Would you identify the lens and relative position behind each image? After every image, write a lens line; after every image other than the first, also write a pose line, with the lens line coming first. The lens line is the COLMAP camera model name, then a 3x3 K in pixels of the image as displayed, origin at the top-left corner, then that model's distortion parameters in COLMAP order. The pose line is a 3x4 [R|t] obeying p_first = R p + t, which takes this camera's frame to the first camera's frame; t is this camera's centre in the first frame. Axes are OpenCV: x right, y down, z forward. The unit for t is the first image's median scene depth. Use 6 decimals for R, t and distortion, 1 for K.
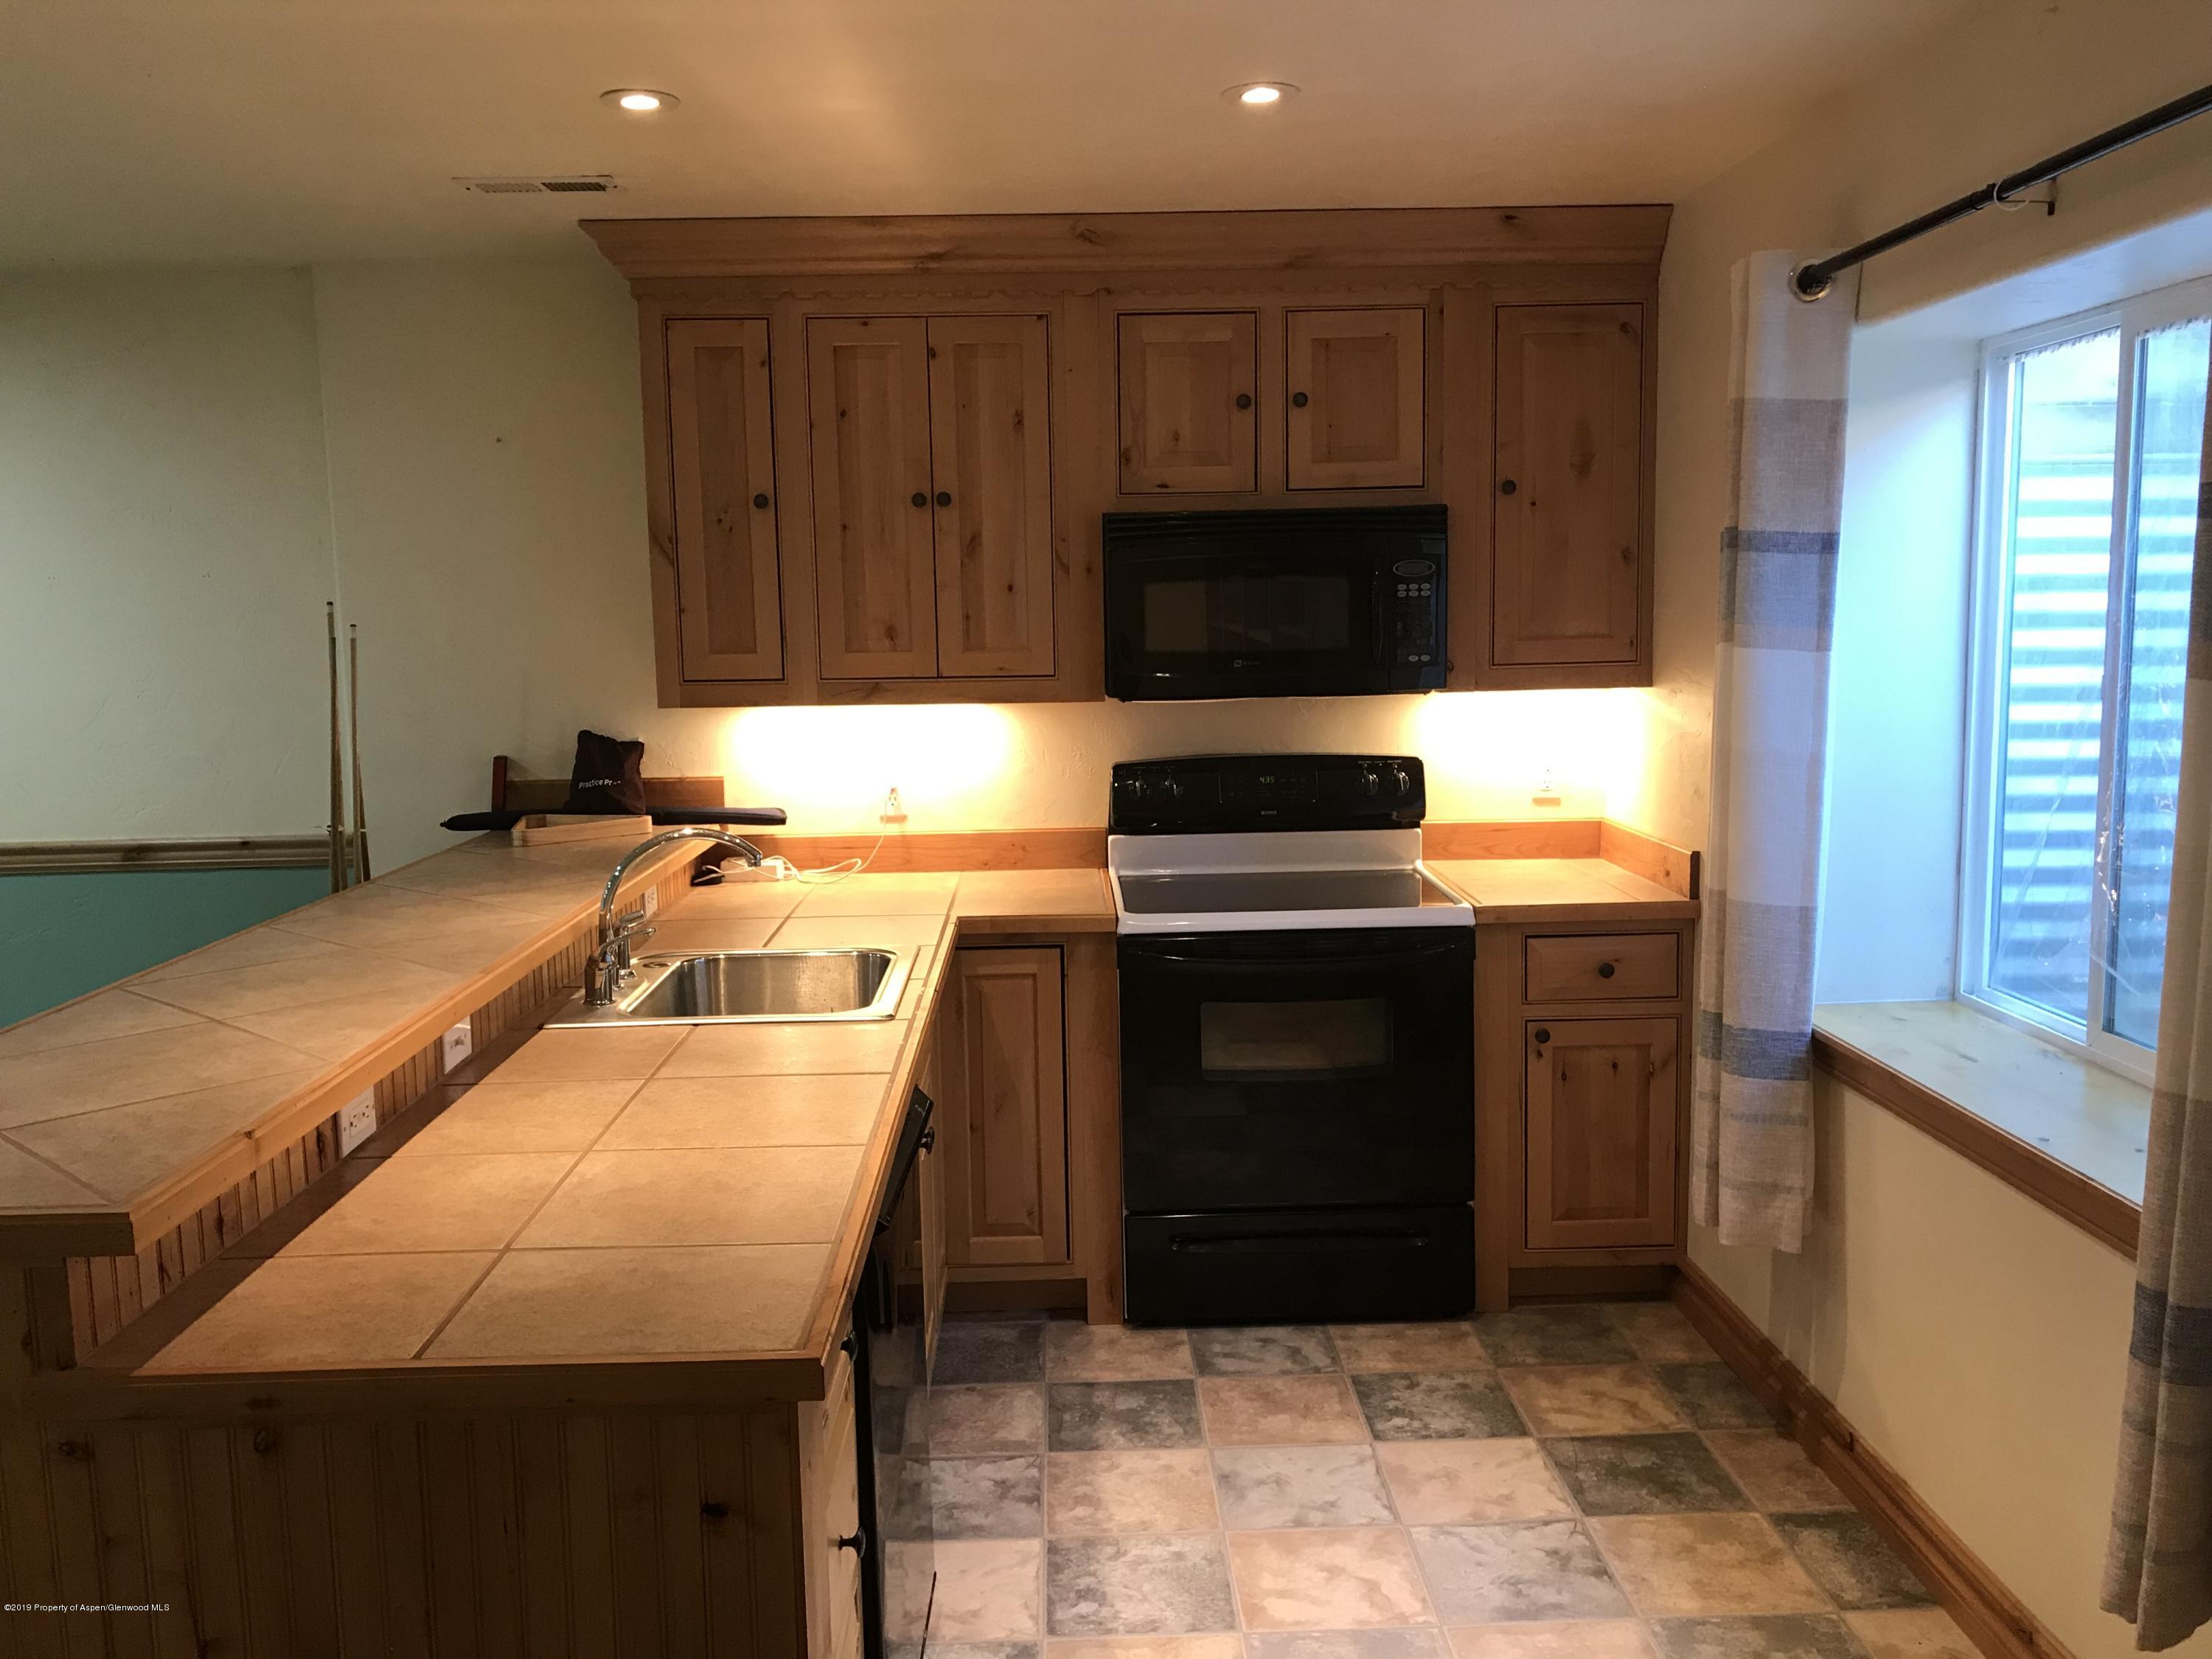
lens RADIAL K [[1813.9, 0, 1106.0], [0, 1813.9, 829.5], [0, 0, 1]] dist [0.009370, -0.010542]
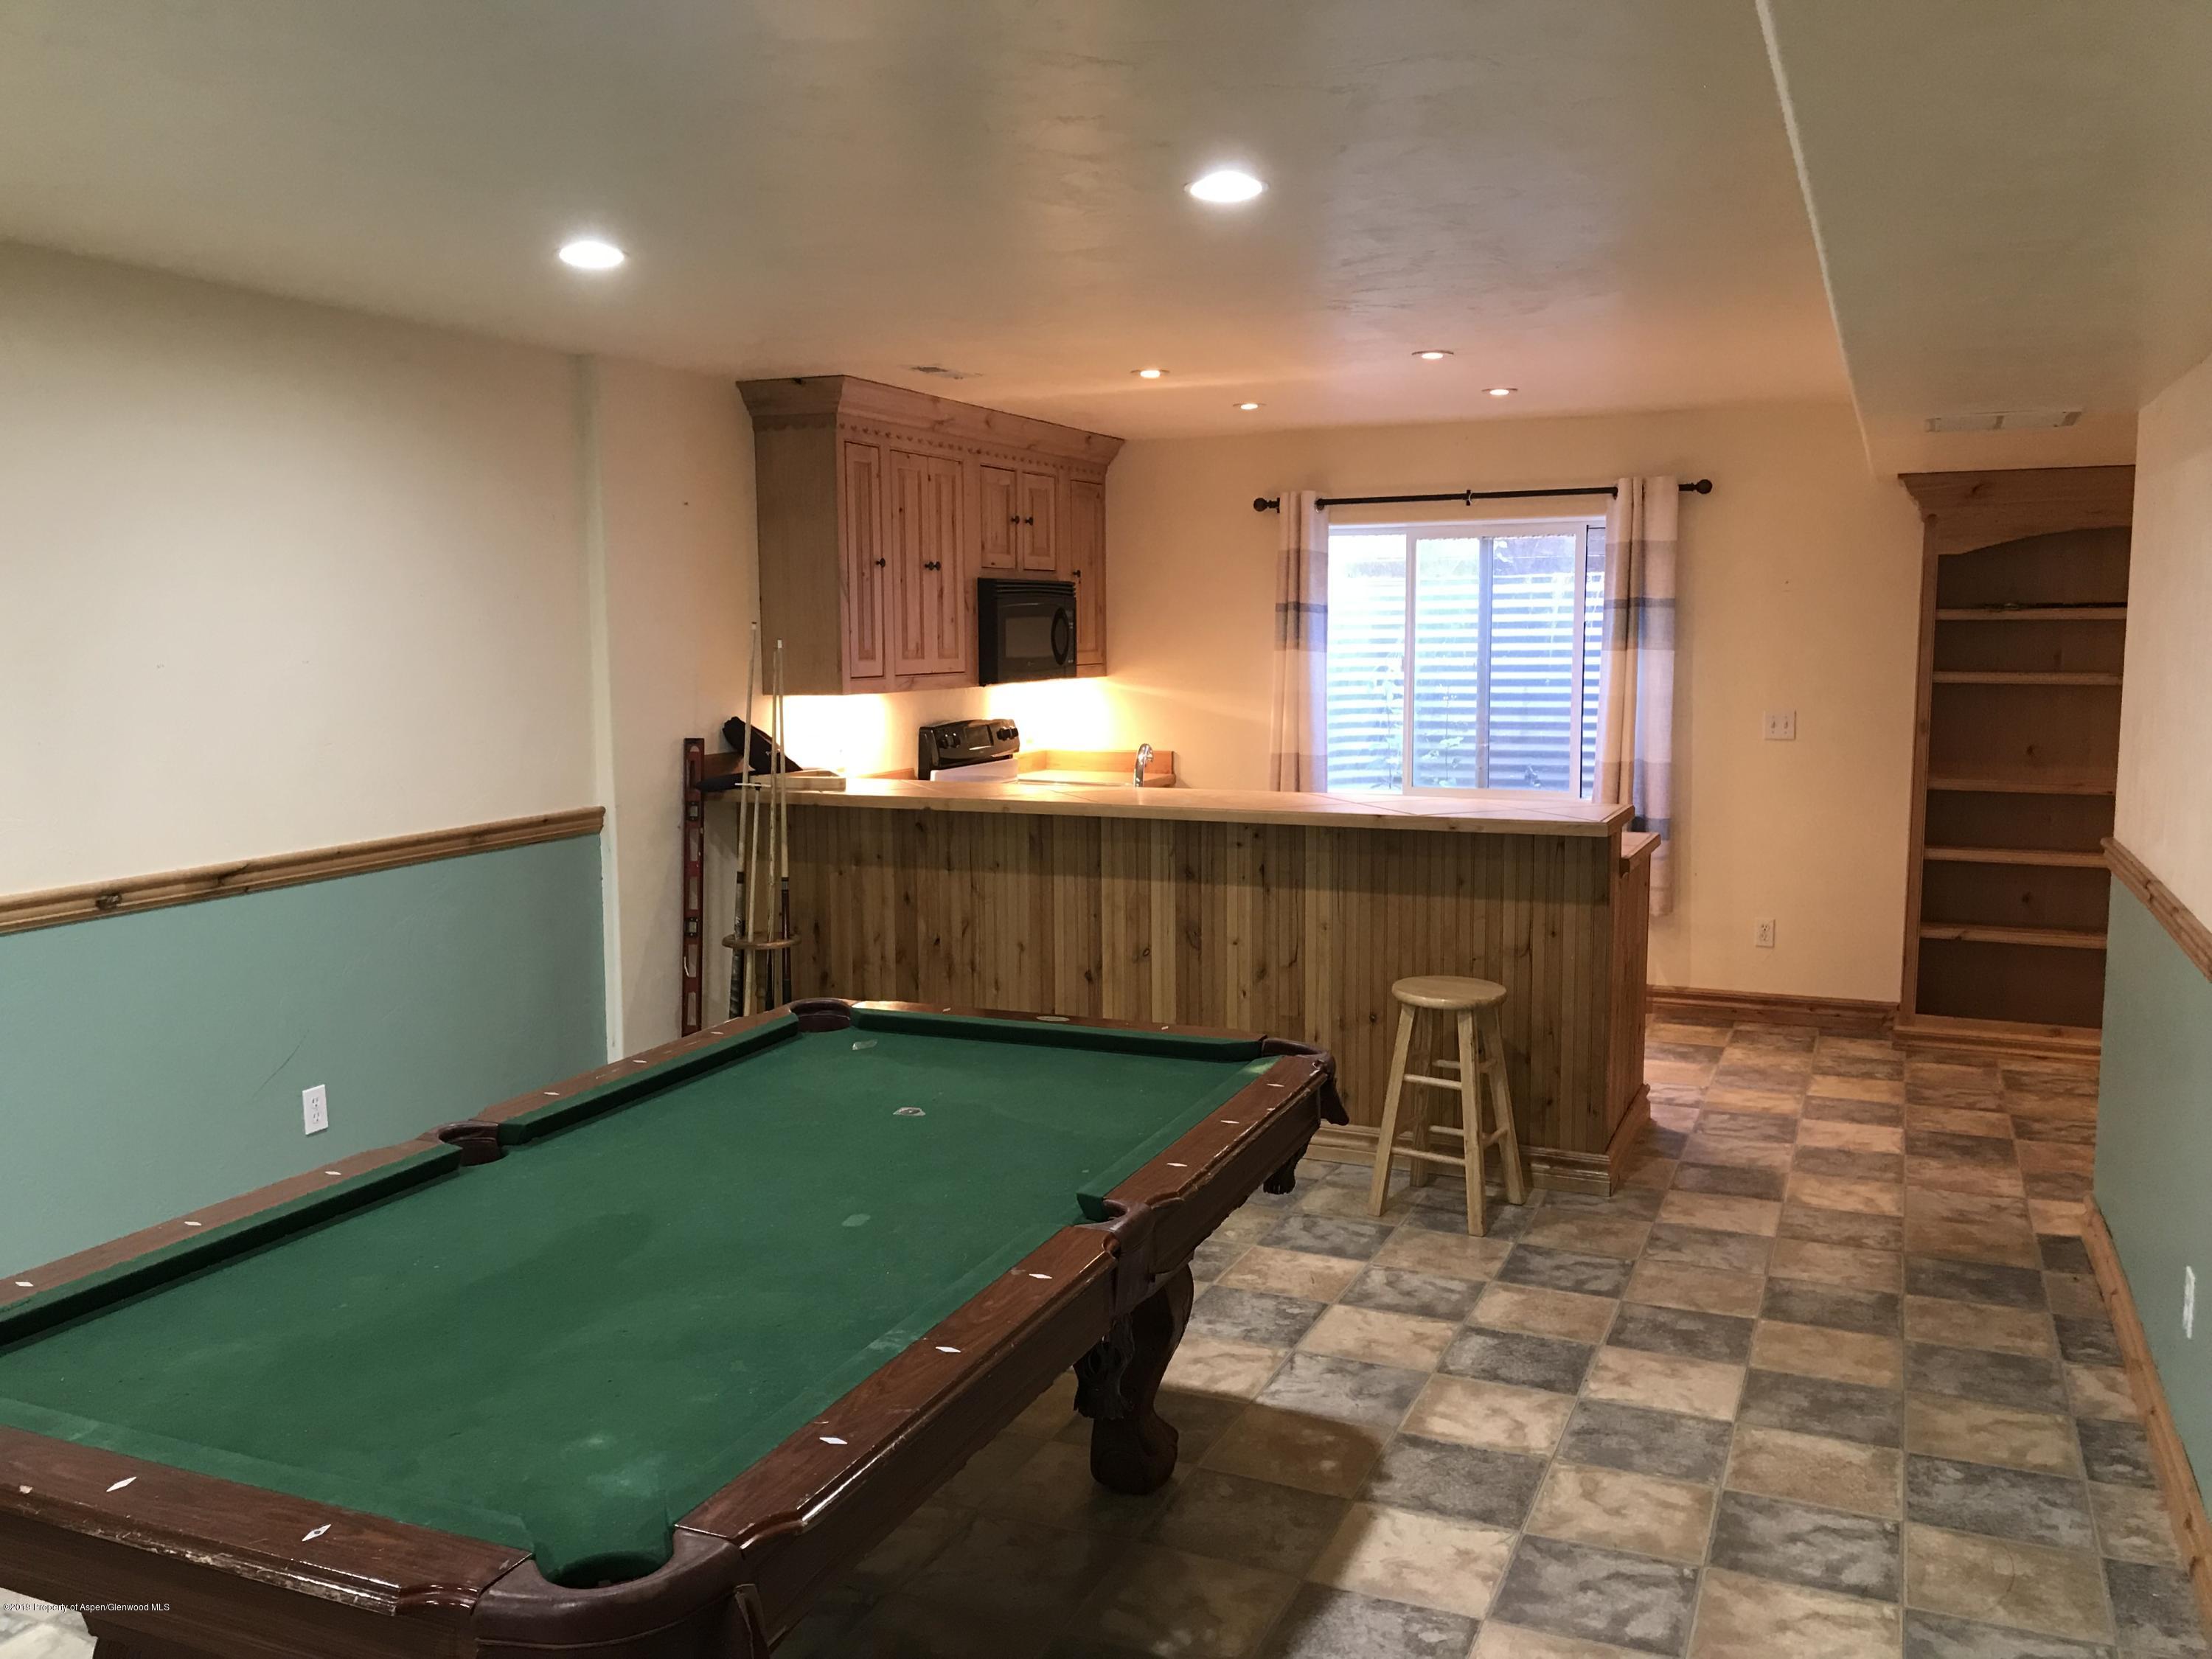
lens RADIAL K [[1813.9, 0, 1106.0], [0, 1813.9, 829.5], [0, 0, 1]] dist [0.009370, -0.010542]
pose [[0.426325, -0.085716, 0.900500, -1.529111], [0.110316, 0.992996, 0.042293, 0.004109], [-0.897818, 0.081309, 0.432795, 0.162449]]
